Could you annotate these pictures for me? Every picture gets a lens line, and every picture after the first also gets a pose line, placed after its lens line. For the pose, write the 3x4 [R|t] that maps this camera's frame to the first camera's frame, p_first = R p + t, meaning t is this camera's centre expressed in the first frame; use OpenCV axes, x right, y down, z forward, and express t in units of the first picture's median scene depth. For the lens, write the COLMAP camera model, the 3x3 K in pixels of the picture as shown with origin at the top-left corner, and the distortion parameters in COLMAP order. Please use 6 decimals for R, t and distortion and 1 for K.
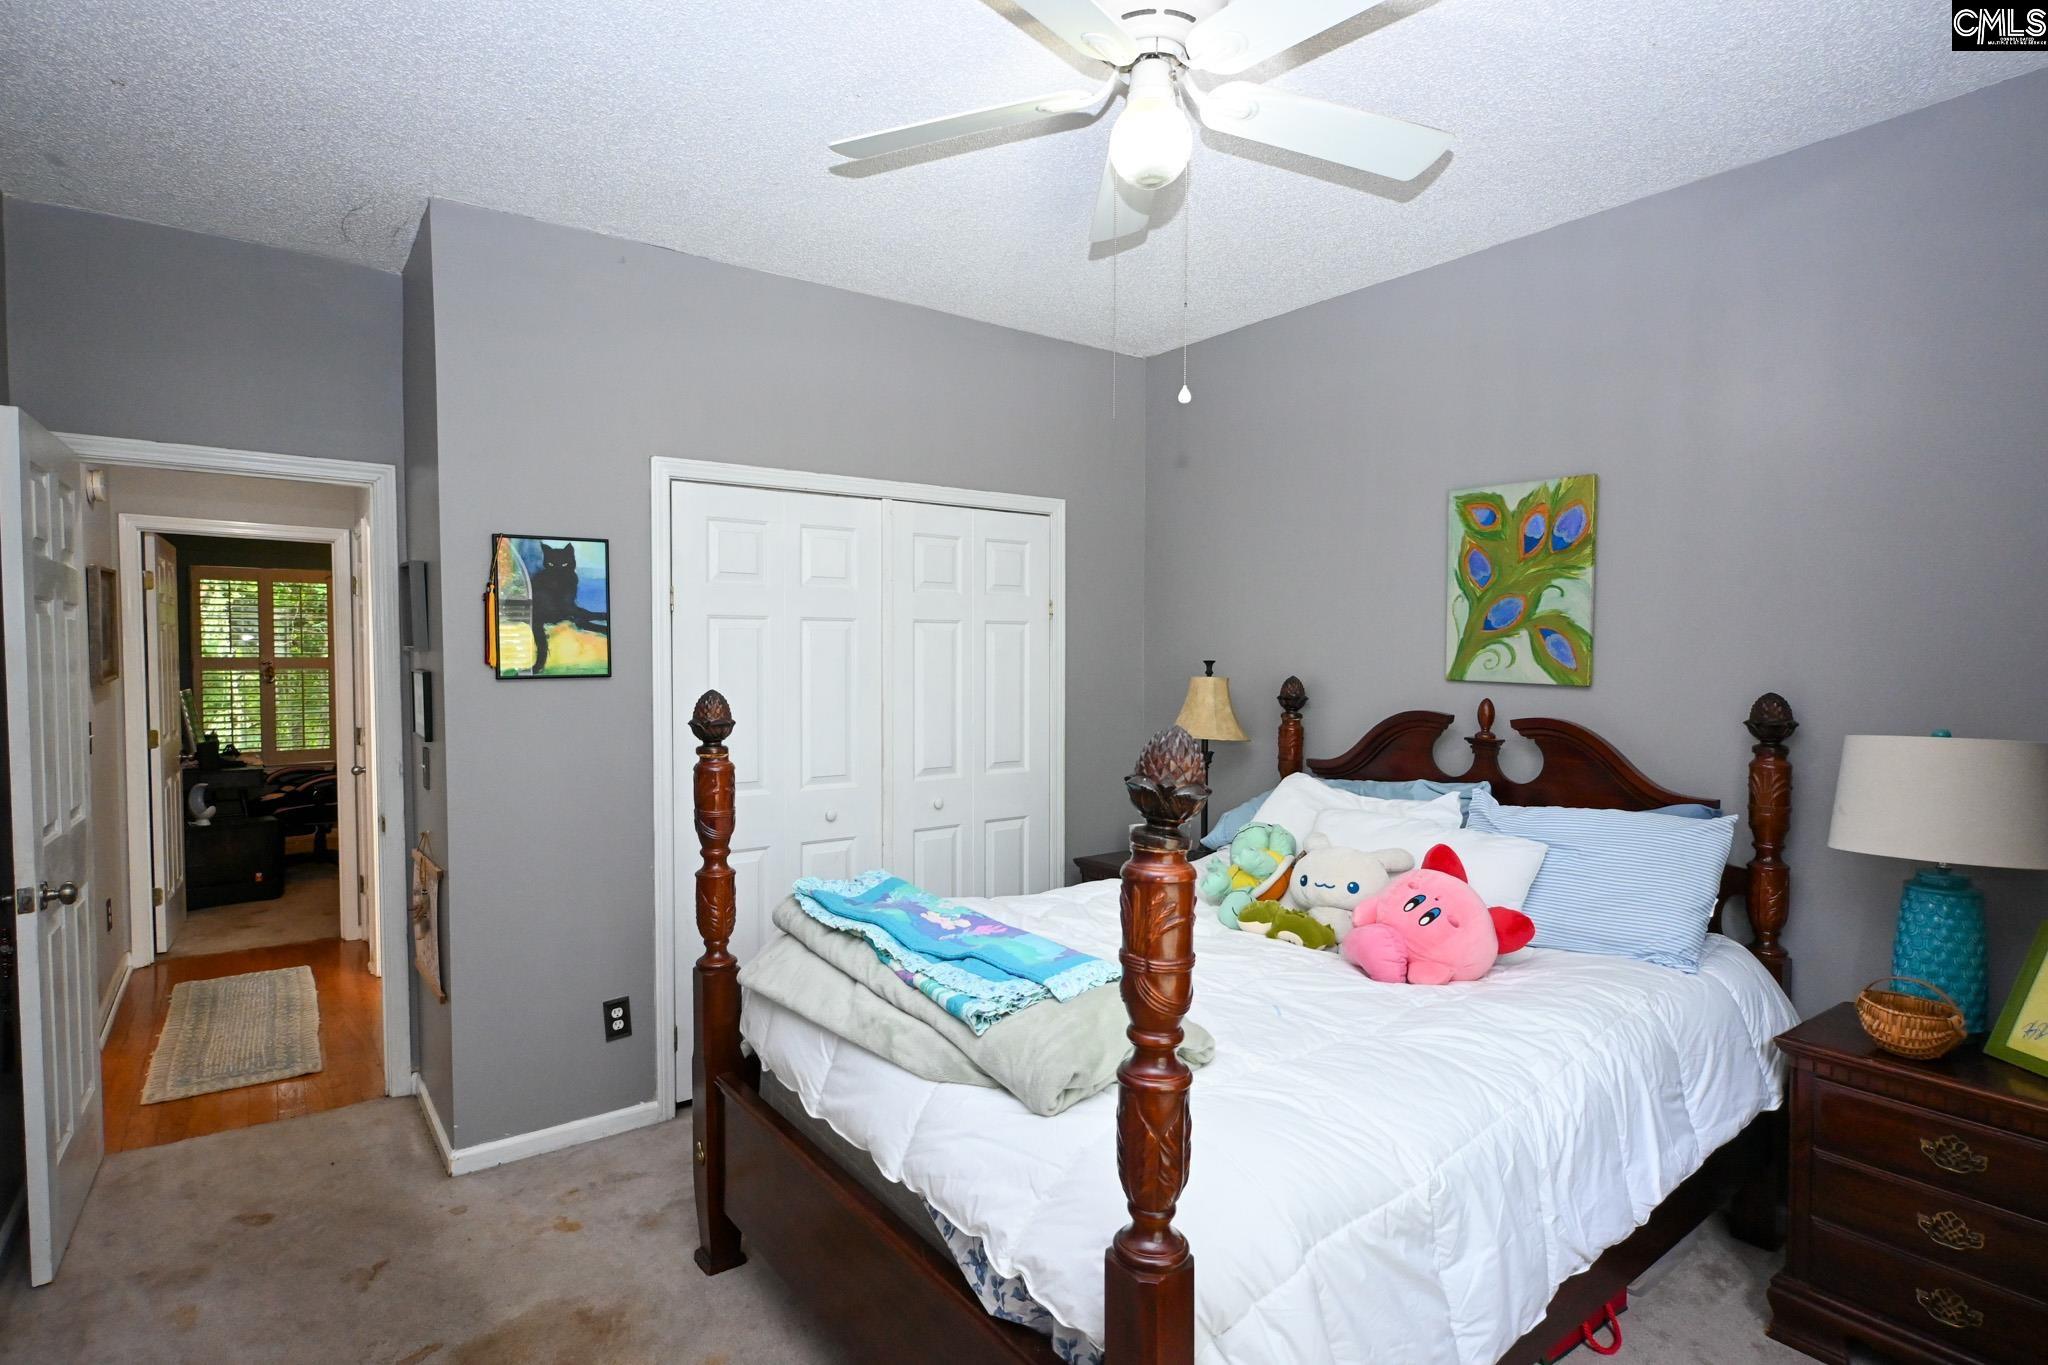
lens RADIAL K [[1046.7, 0, 1025.8], [0, 1046.7, 650.3], [0, 0, 1]] dist [-0.000086, -0.000044]
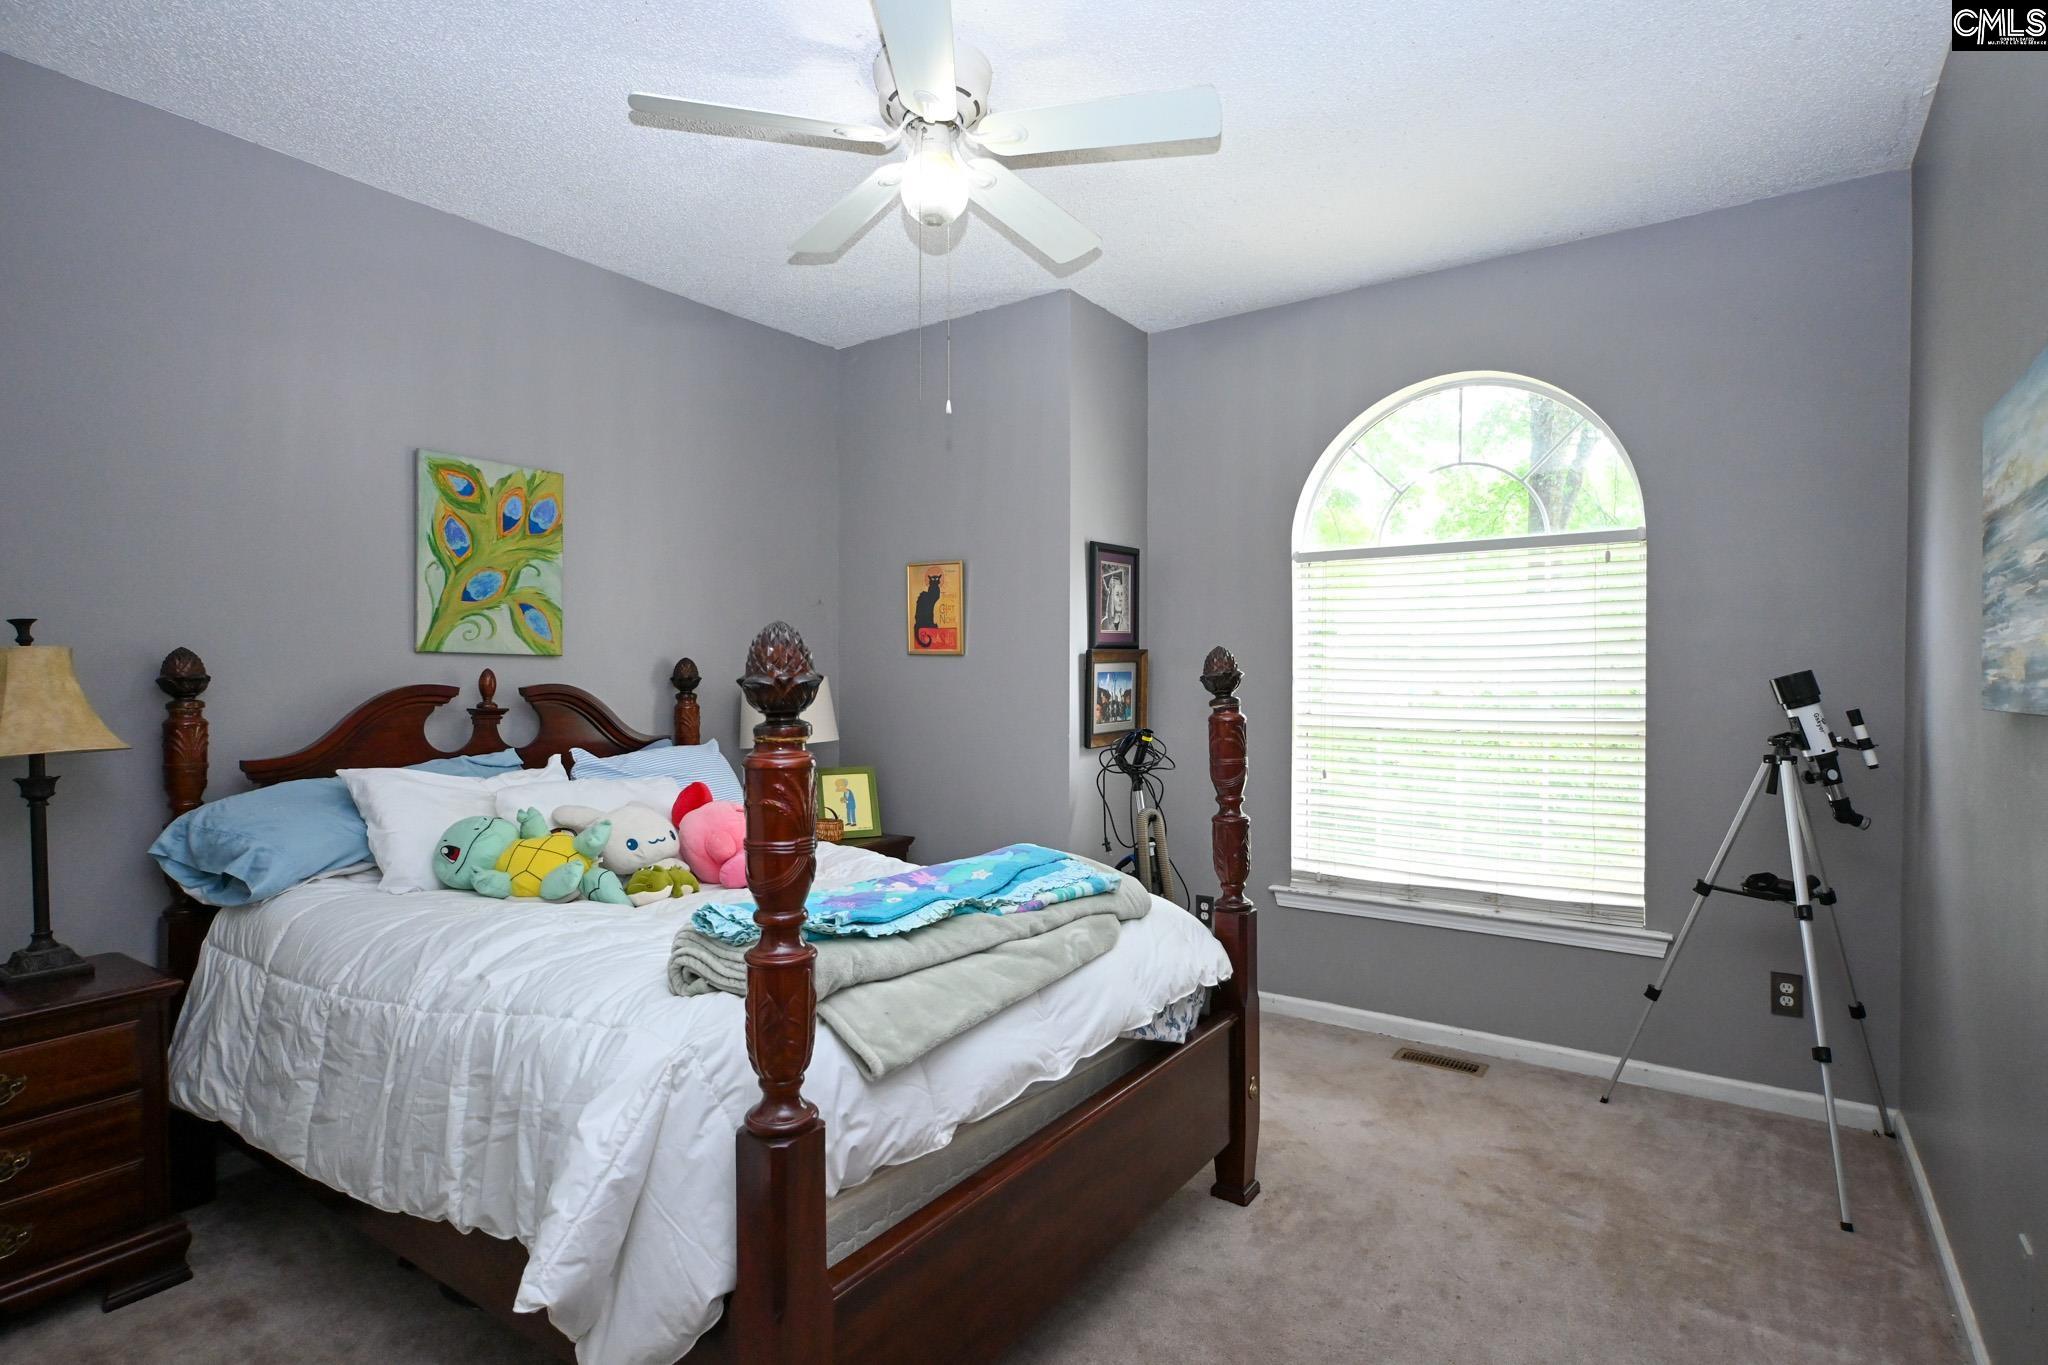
lens RADIAL K [[1028.0, 0, 1028.8], [0, 1028.0, 677.5], [0, 0, 1]] dist [-0.000829, -0.000207]
pose [[-0.312323, -0.005981, 0.949957, -0.665088], [0.000076, 0.999980, 0.006321, 0.048018], [-0.949976, 0.002047, -0.312317, 0.810552]]
